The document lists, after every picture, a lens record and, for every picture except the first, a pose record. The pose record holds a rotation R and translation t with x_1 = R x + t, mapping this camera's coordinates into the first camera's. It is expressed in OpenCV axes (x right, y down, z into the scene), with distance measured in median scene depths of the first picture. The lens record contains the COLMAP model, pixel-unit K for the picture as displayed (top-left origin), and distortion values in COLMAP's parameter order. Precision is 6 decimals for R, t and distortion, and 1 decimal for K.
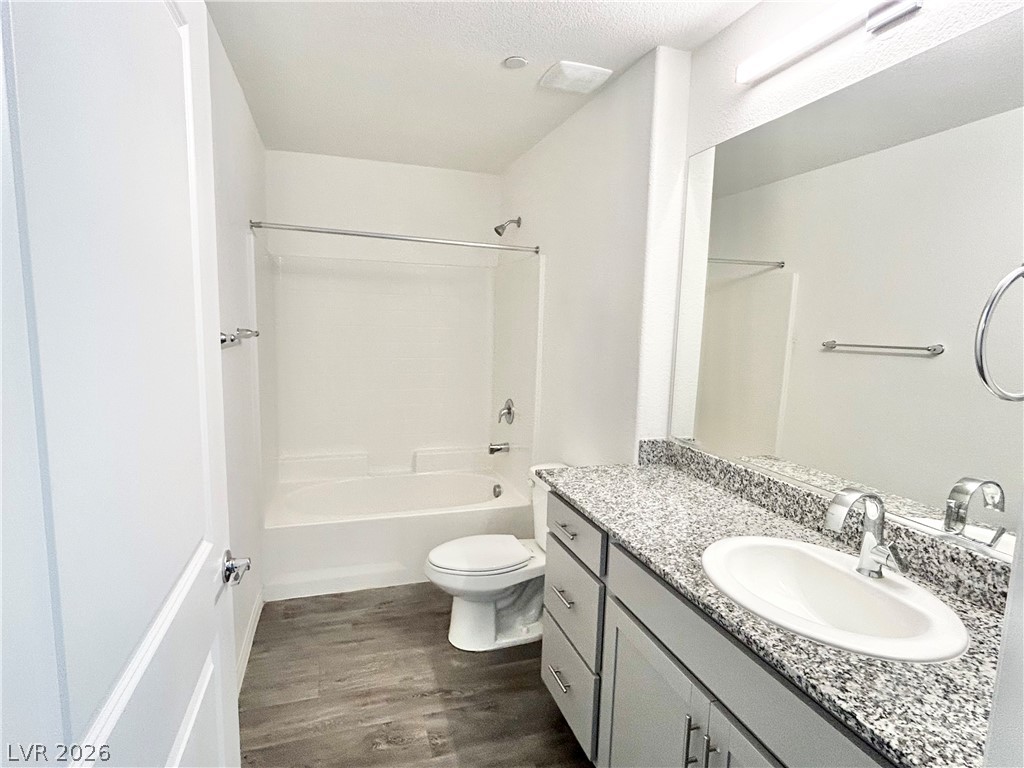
lens RADIAL K [[530.0, 0, 512.0], [0, 530.0, 384.0], [0, 0, 1]] dist [0.000938, 0.000345]
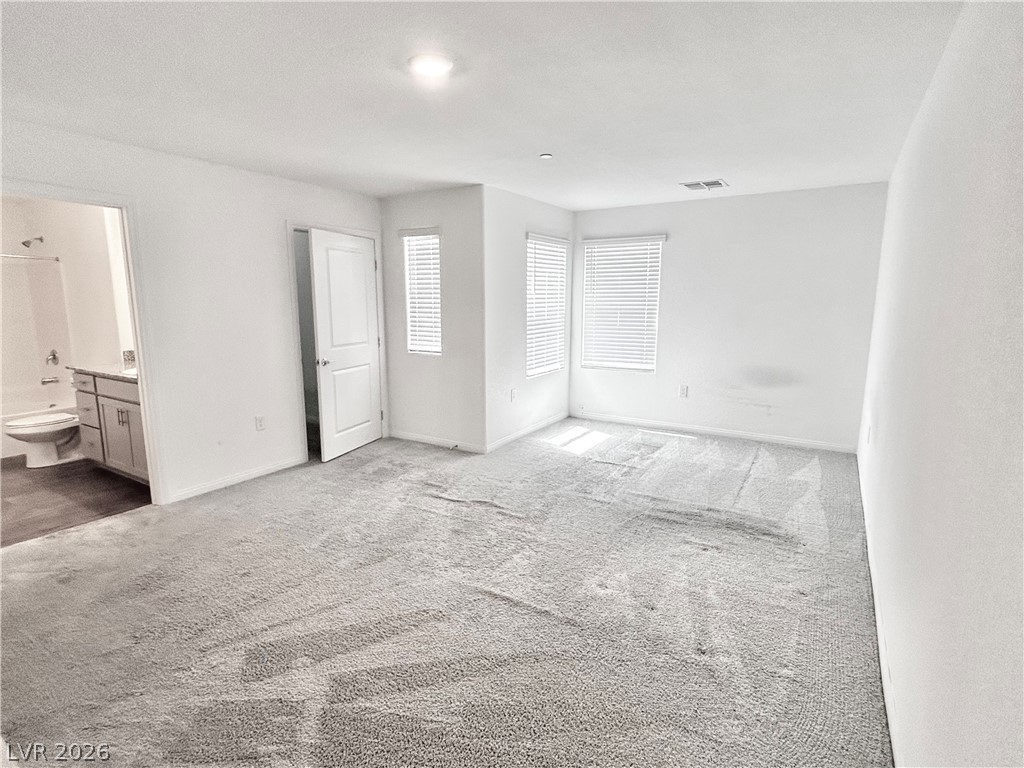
lens RADIAL K [[530.0, 0, 512.0], [0, 530.0, 384.0], [0, 0, 1]] dist [0.000938, 0.000345]
pose [[0.773967, -0.126294, 0.620504, 0.070507], [0.096033, 0.991985, 0.082118, 0.155483], [-0.625902, -0.003968, 0.779892, -1.301962]]
